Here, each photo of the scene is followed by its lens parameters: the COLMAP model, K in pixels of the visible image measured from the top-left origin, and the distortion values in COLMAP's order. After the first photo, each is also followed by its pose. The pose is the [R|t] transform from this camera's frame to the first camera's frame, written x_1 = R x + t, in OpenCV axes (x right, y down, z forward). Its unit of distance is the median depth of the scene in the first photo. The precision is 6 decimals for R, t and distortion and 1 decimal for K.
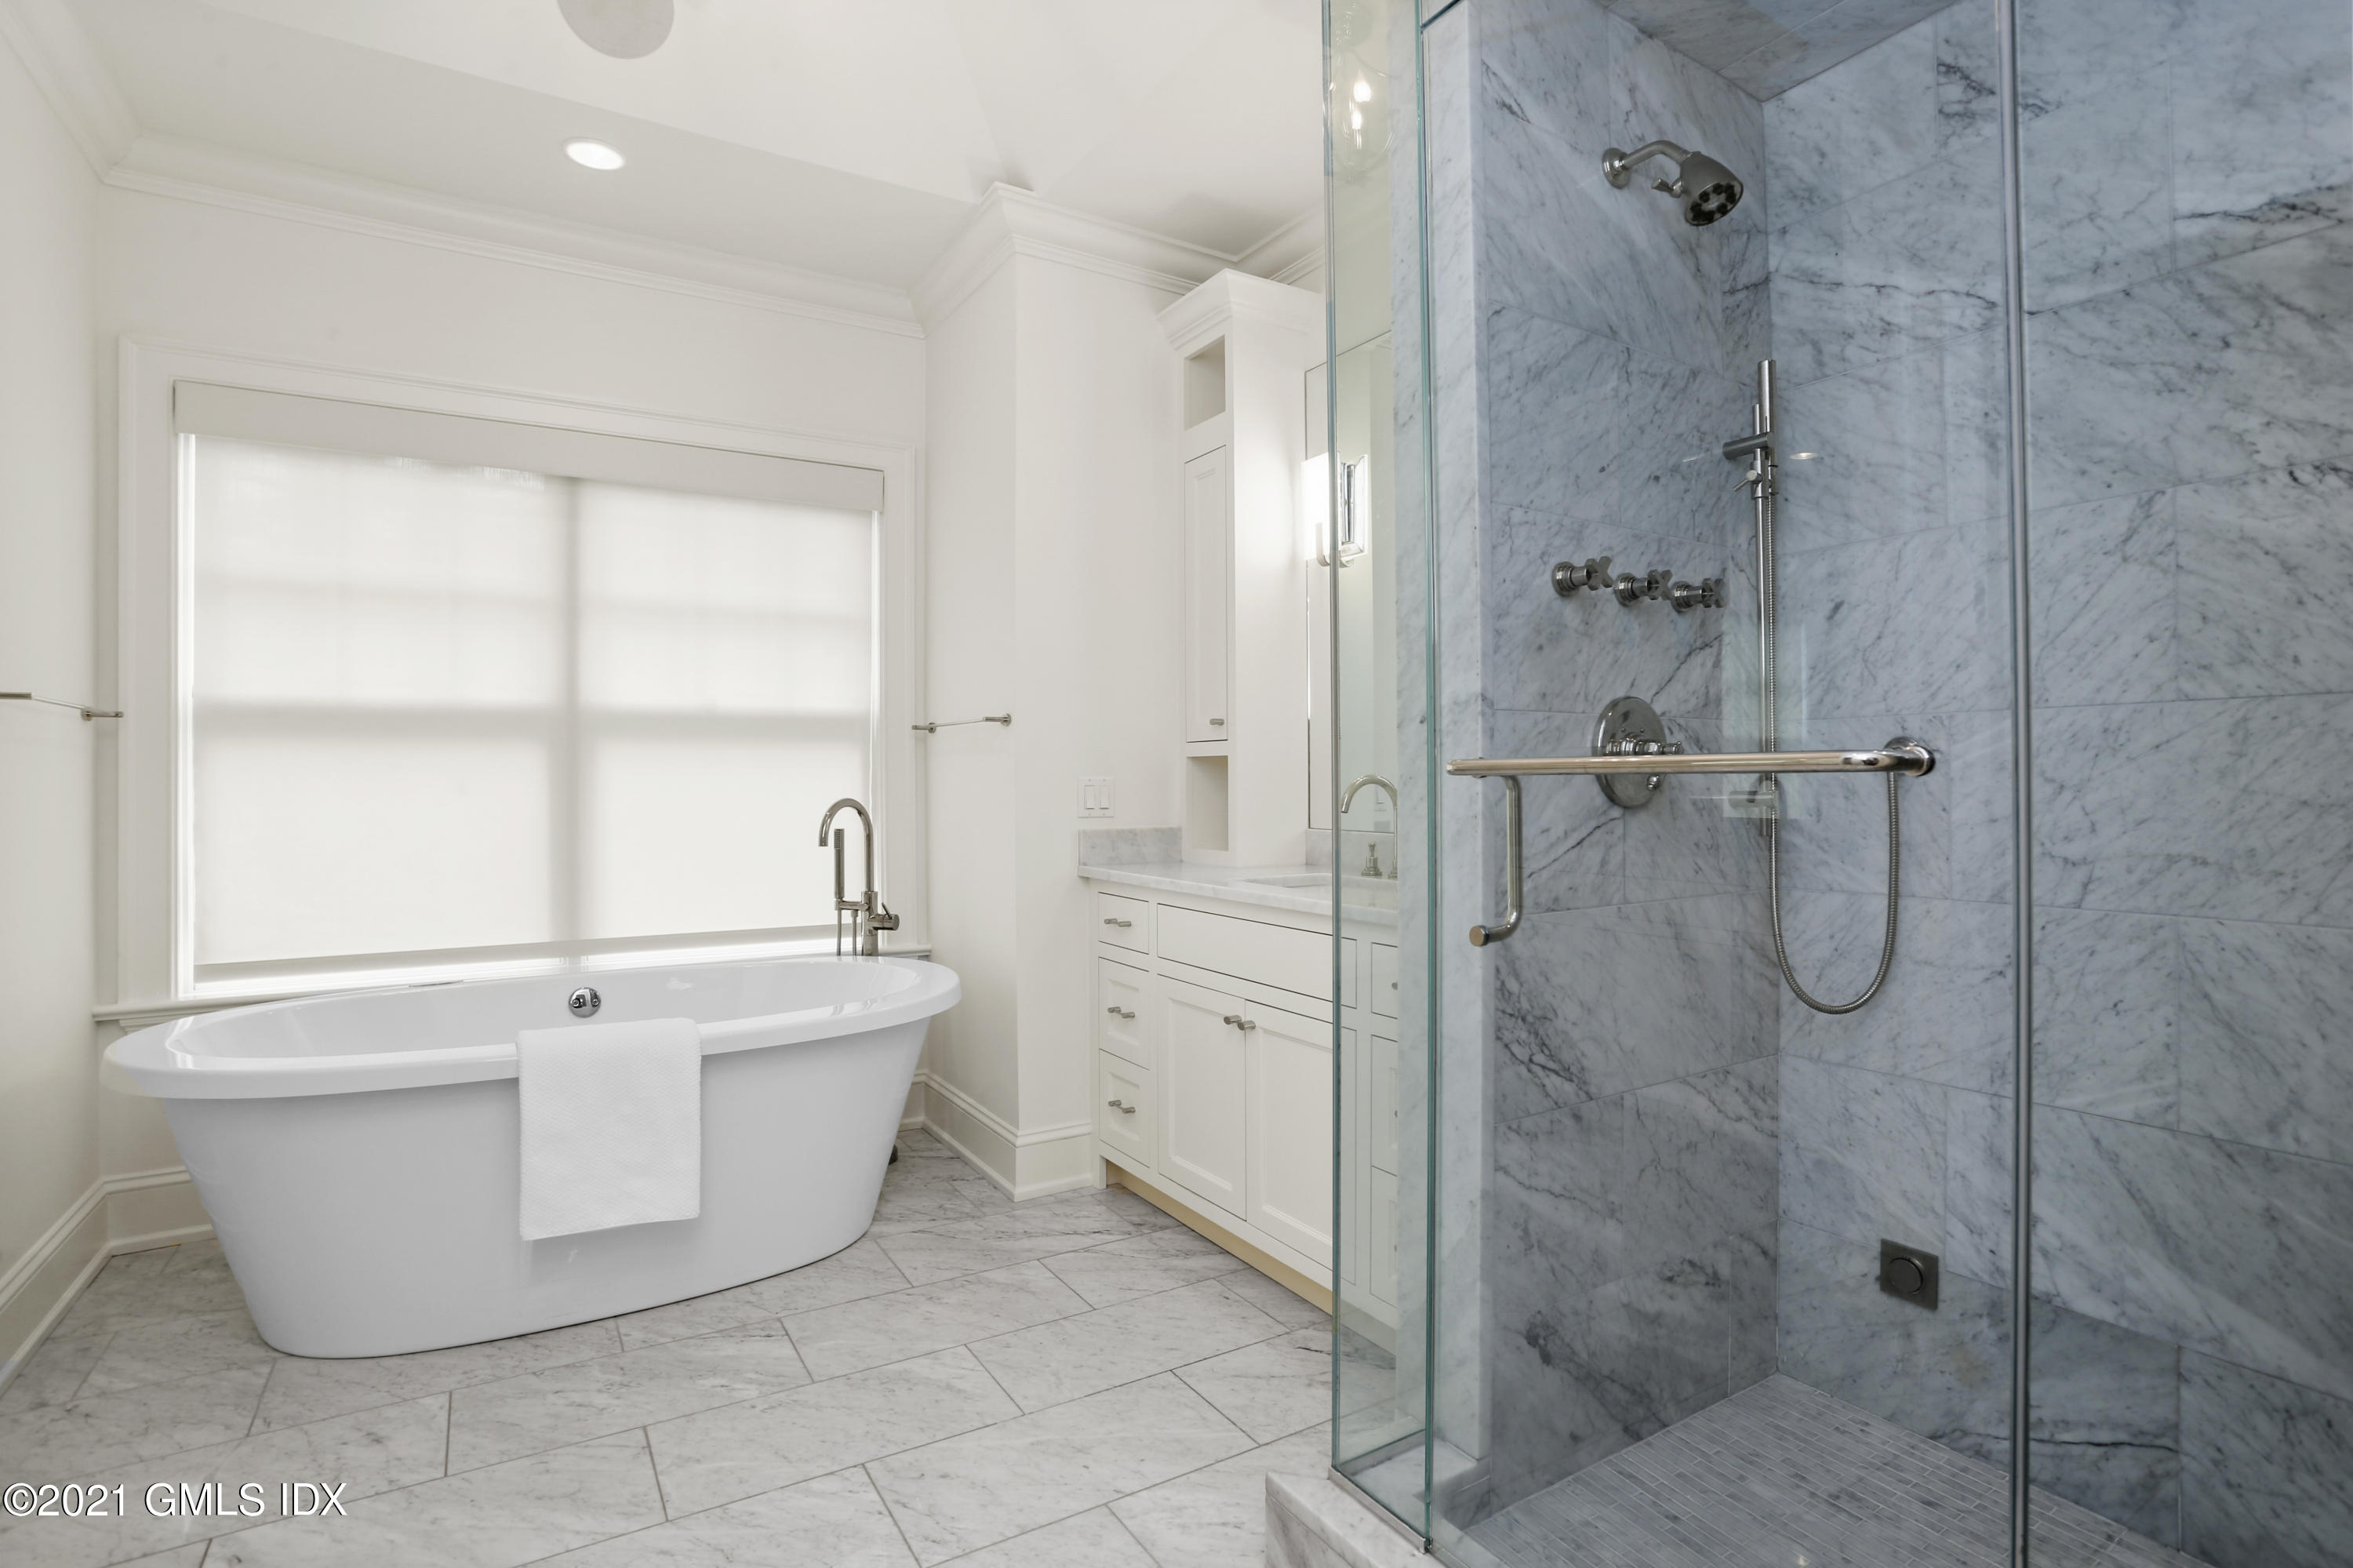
lens RADIAL K [[1152.9, 0, 1175.1], [0, 1152.9, 781.1], [0, 0, 1]] dist [-0.072174, 0.030523]
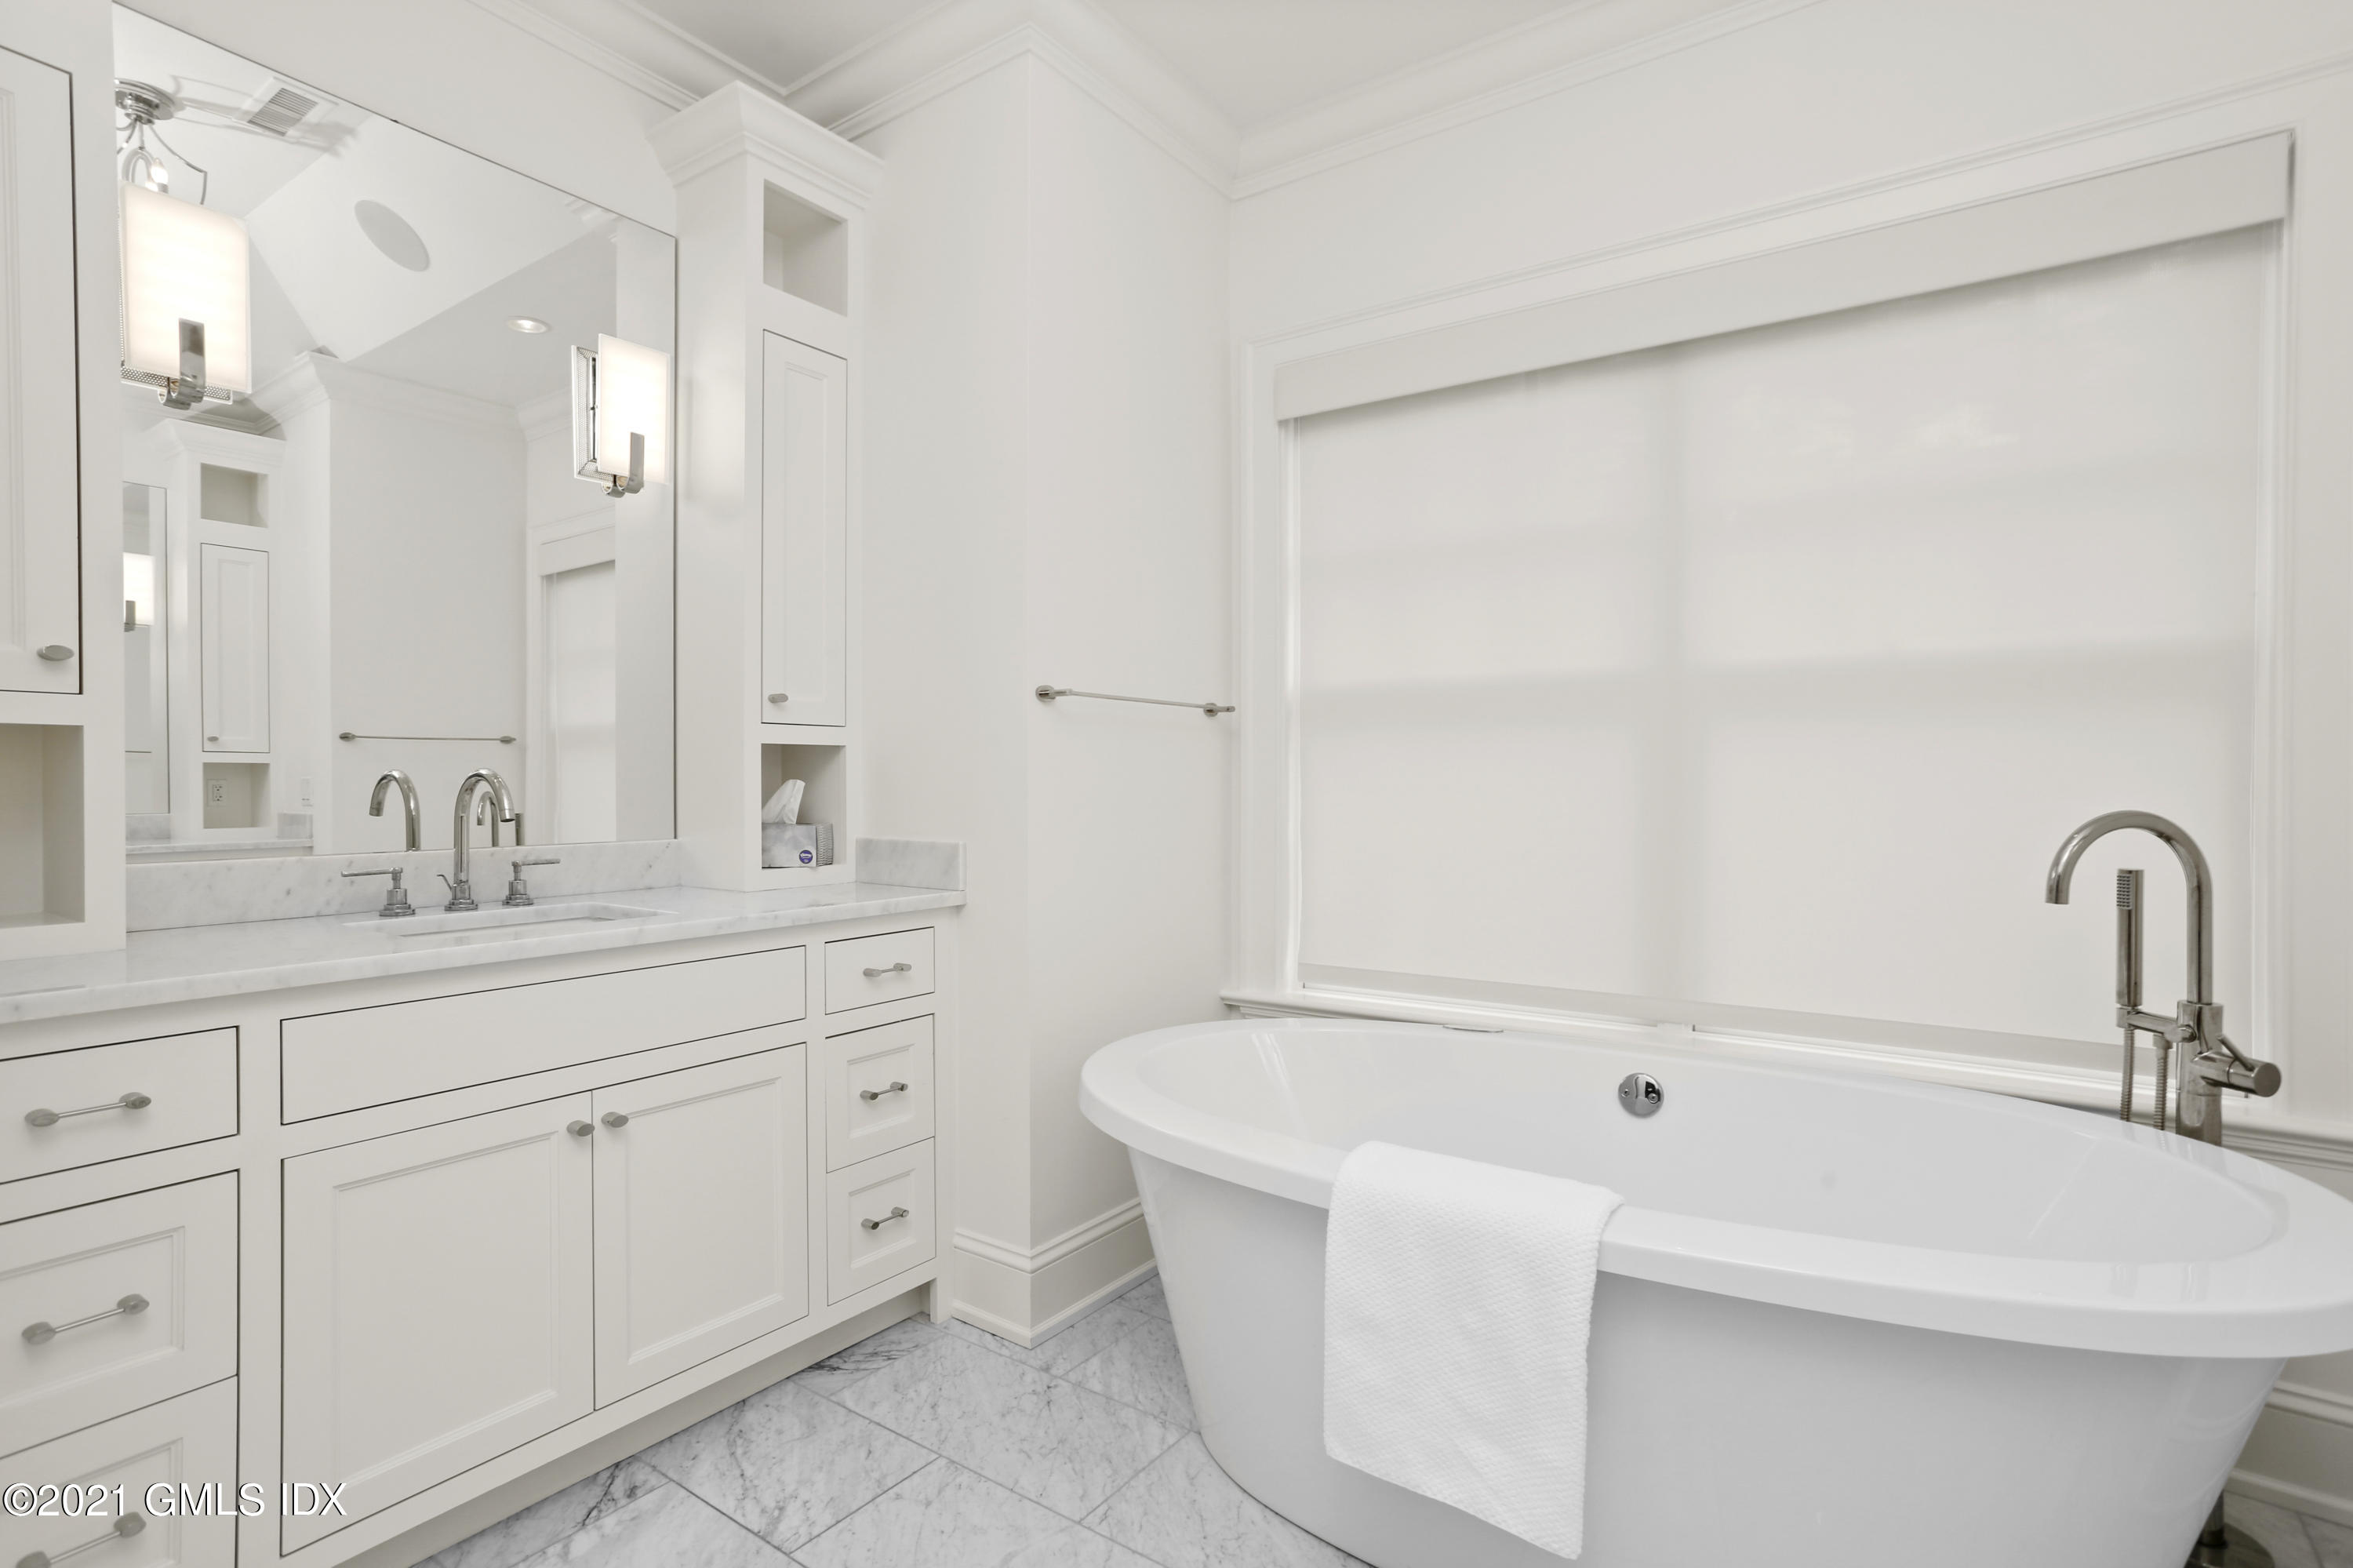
lens RADIAL K [[1152.9, 0, 1175.1], [0, 1152.9, 781.1], [0, 0, 1]] dist [-0.072174, 0.030523]
pose [[0.388003, 0.001850, -0.921656, 0.002593], [-0.011325, 0.999932, -0.002760, 0.009540], [0.921589, 0.011509, 0.387998, 0.529339]]
